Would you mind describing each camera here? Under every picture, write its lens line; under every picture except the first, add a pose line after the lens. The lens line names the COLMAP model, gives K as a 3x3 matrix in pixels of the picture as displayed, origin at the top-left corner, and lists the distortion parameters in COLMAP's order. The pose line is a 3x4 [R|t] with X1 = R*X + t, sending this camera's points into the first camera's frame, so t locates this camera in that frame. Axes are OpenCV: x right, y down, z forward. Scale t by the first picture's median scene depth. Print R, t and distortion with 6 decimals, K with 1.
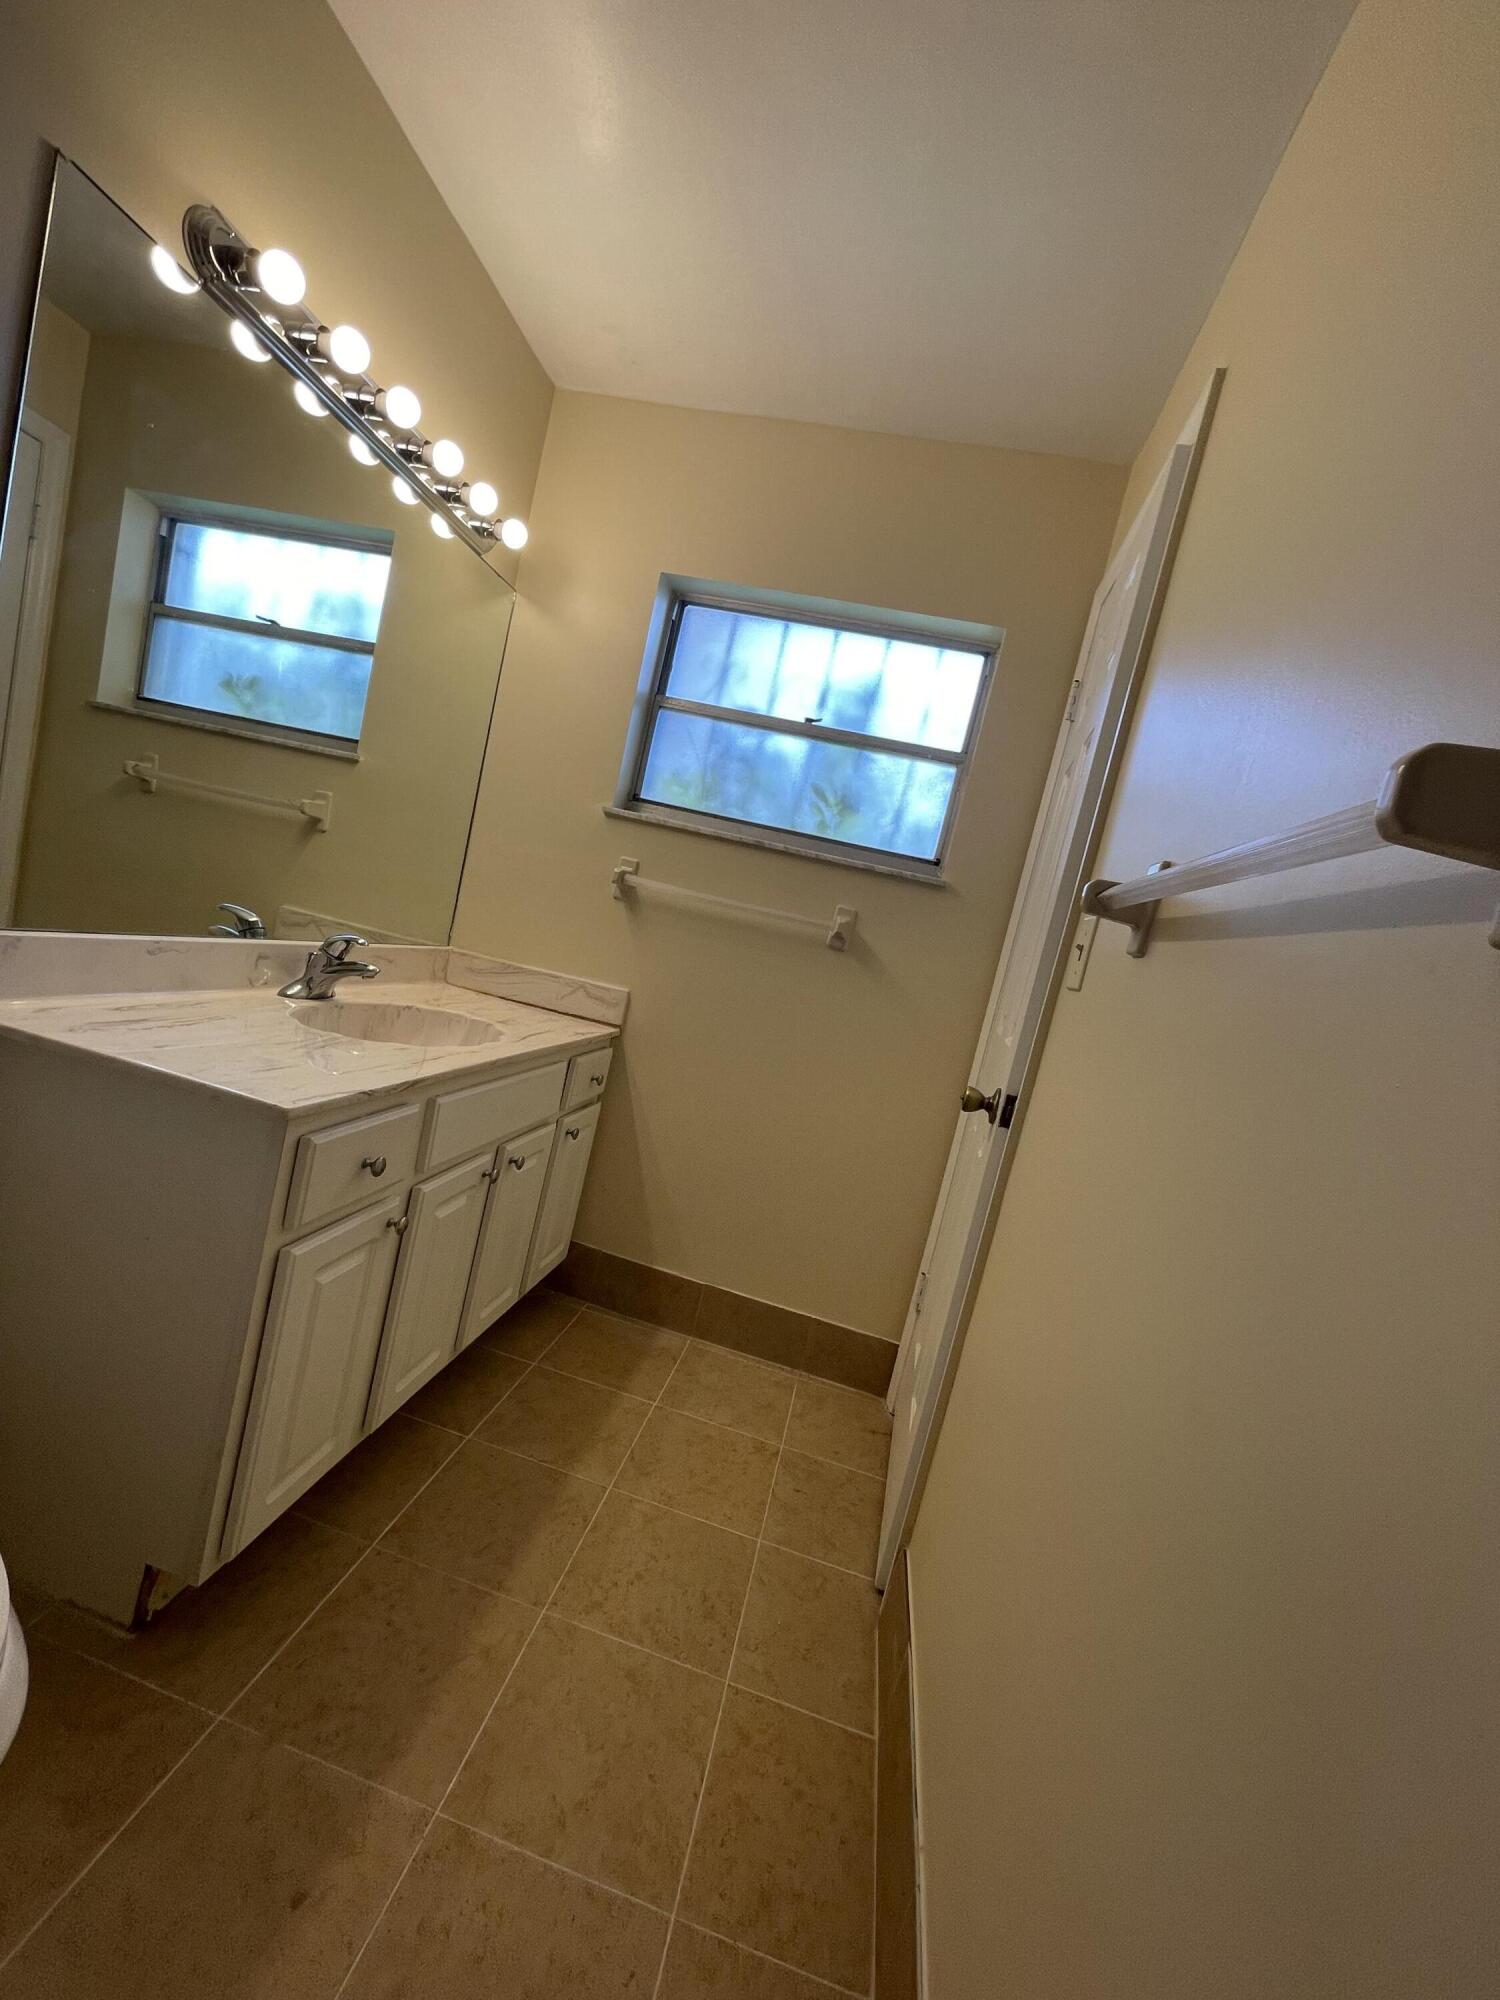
lens RADIAL K [[807.2, 0, 757.1], [0, 807.2, 997.6], [0, 0, 1]] dist [-0.000474, -0.000274]
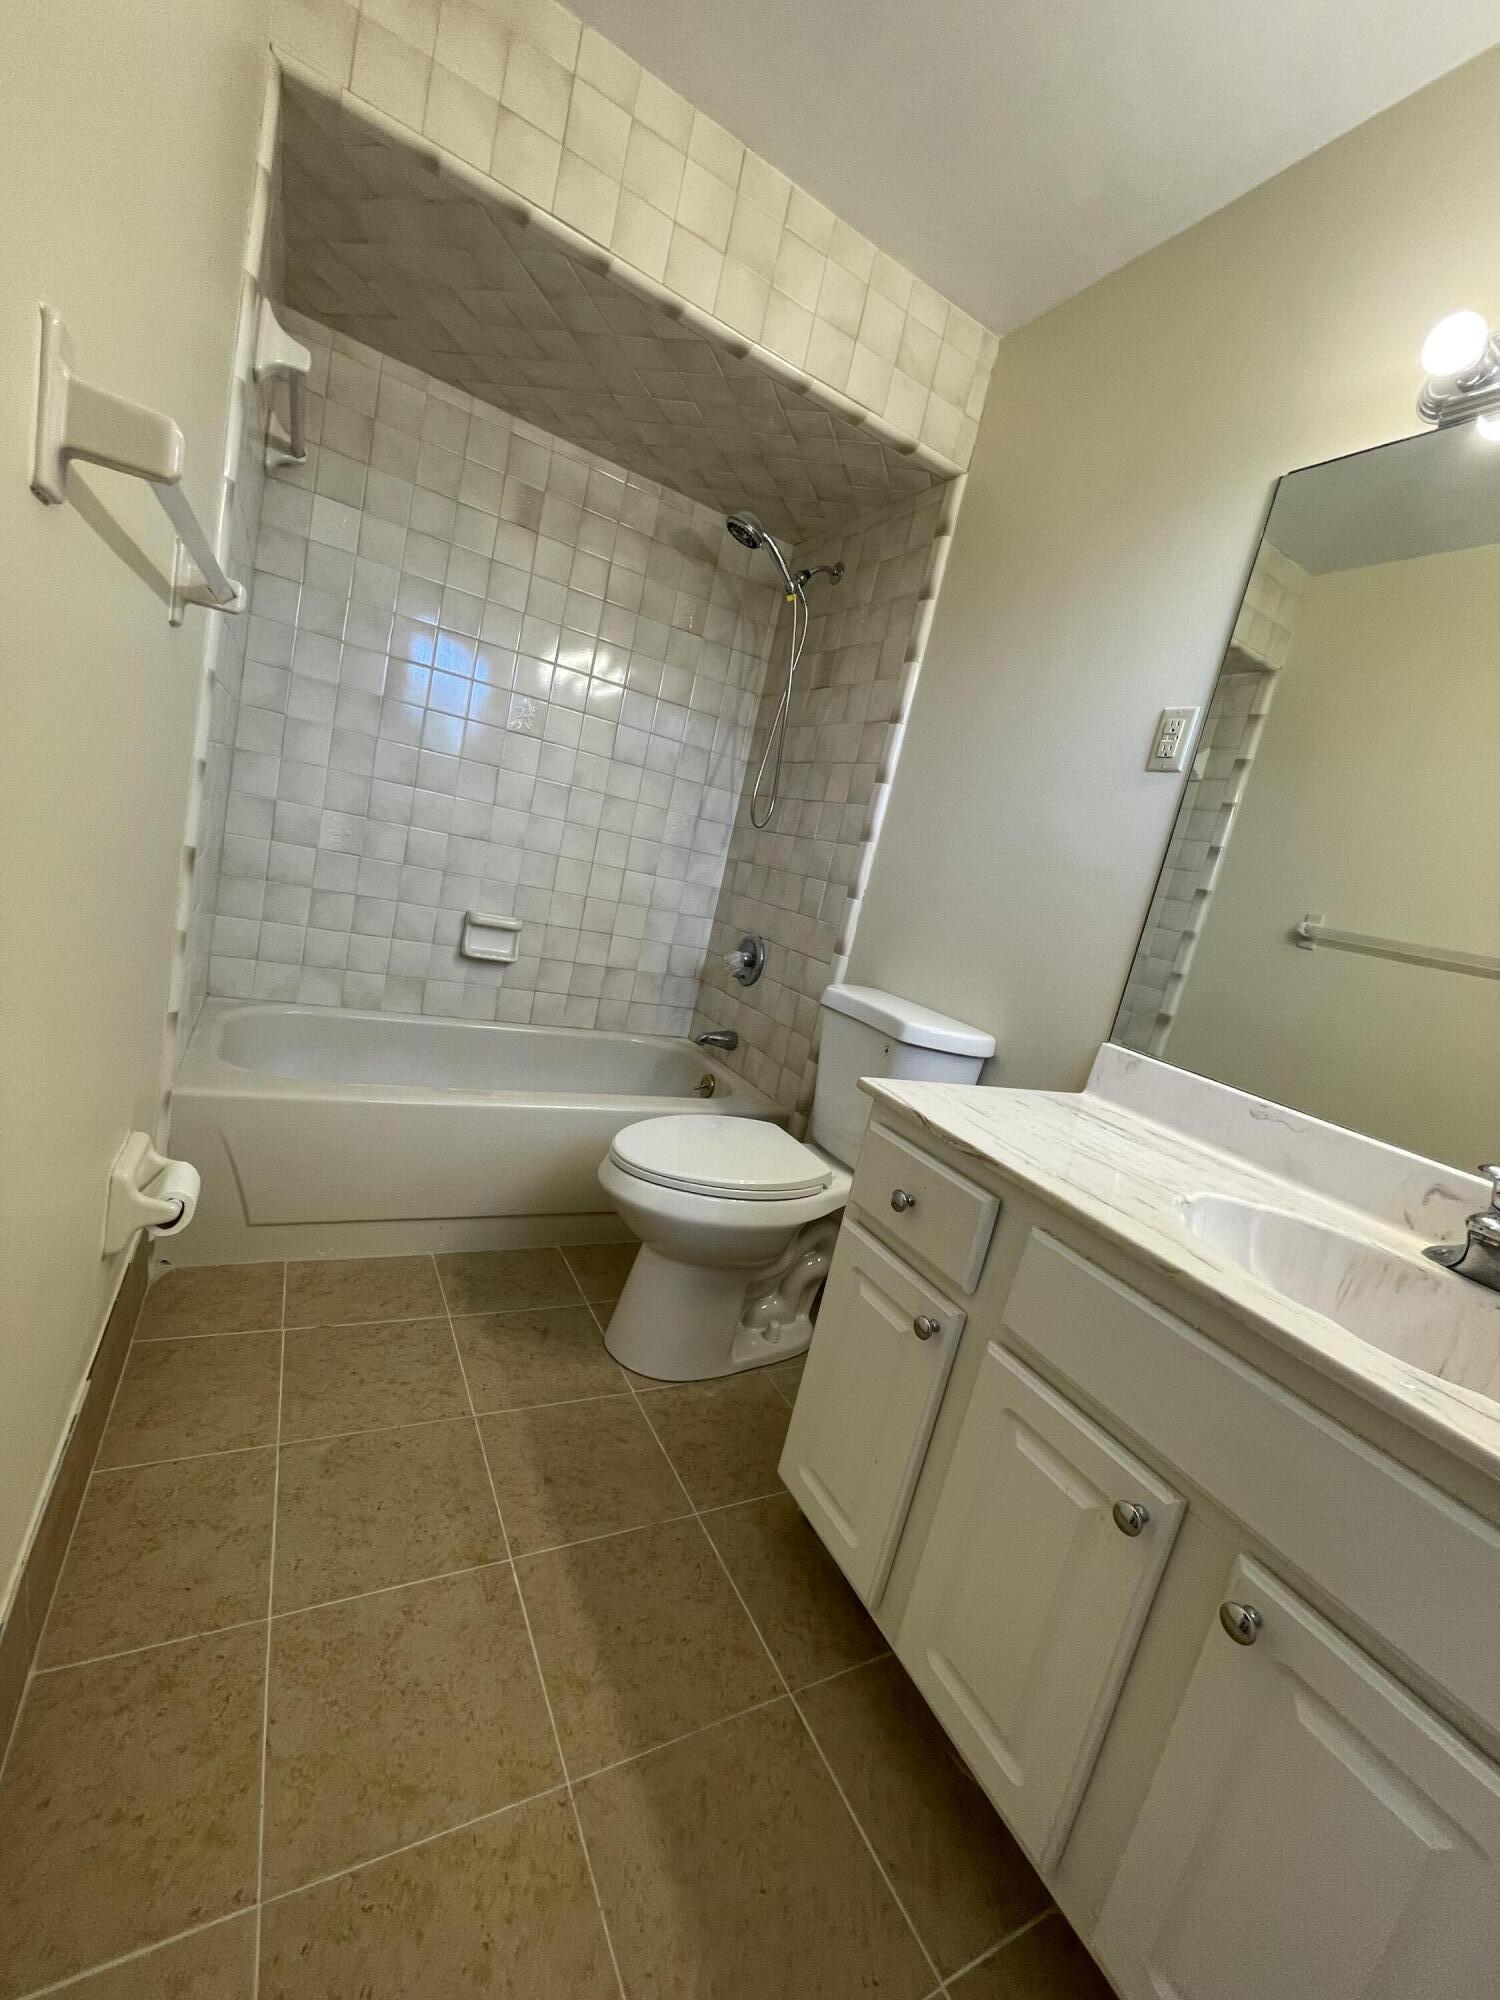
lens RADIAL K [[807.2, 0, 751.8], [0, 807.2, 995.1], [0, 0, 1]] dist [-0.000474, -0.000274]
pose [[-0.696800, -0.281558, -0.659693, 0.311226], [-0.438718, 0.894927, 0.081440, -0.001625], [0.567447, 0.346167, -0.747110, 1.460639]]
